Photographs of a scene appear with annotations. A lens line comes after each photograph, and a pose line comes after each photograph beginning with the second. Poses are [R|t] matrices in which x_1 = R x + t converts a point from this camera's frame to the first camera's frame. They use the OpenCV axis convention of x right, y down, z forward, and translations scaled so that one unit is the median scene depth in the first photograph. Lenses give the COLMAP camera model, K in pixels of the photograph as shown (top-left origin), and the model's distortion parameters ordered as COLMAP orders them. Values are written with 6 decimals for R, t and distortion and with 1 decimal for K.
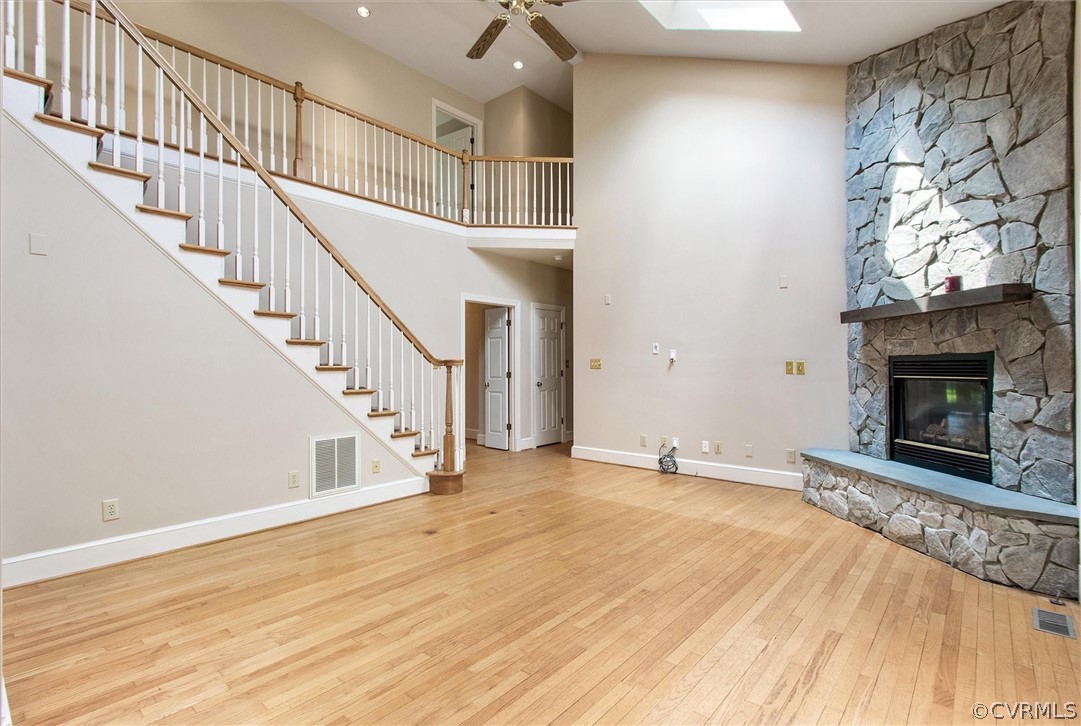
lens RADIAL K [[519.9, 0, 543.5], [0, 519.9, 360.7], [0, 0, 1]] dist [0.006152, 0.000457]
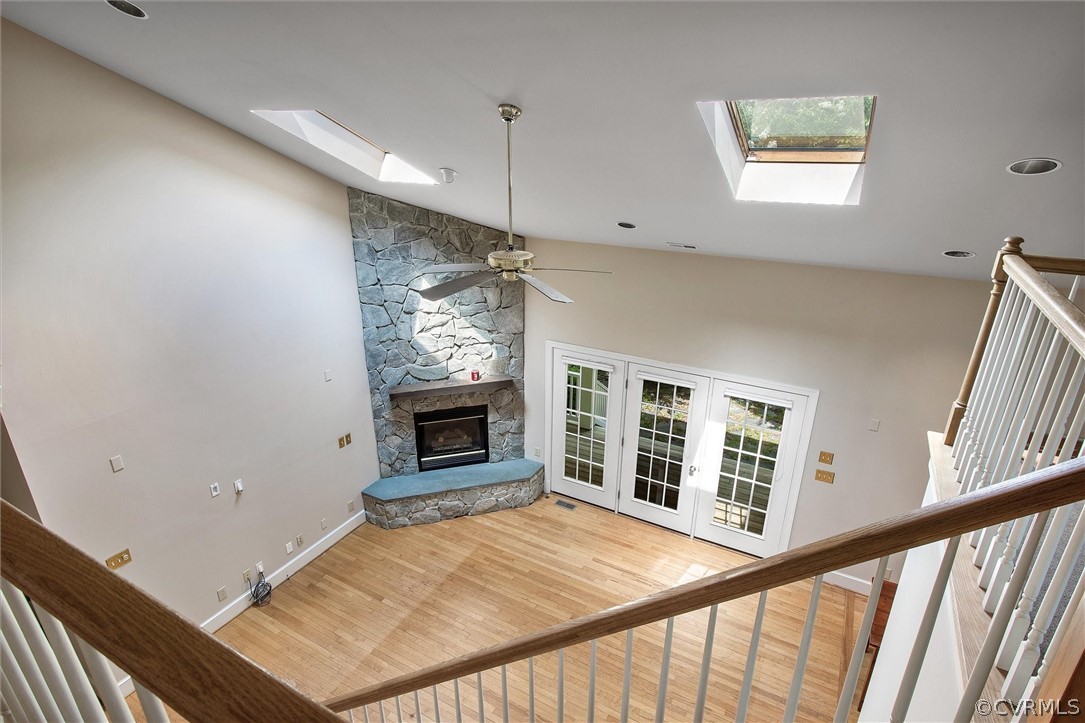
lens RADIAL K [[544.7, 0, 545.9], [0, 544.7, 369.2], [0, 0, 1]] dist [-0.002883, 0.000161]
pose [[-0.201395, -0.356666, 0.912266, -0.916991], [-0.016522, 0.932454, 0.360912, -0.801457], [-0.979371, 0.057613, -0.193685, 1.064241]]
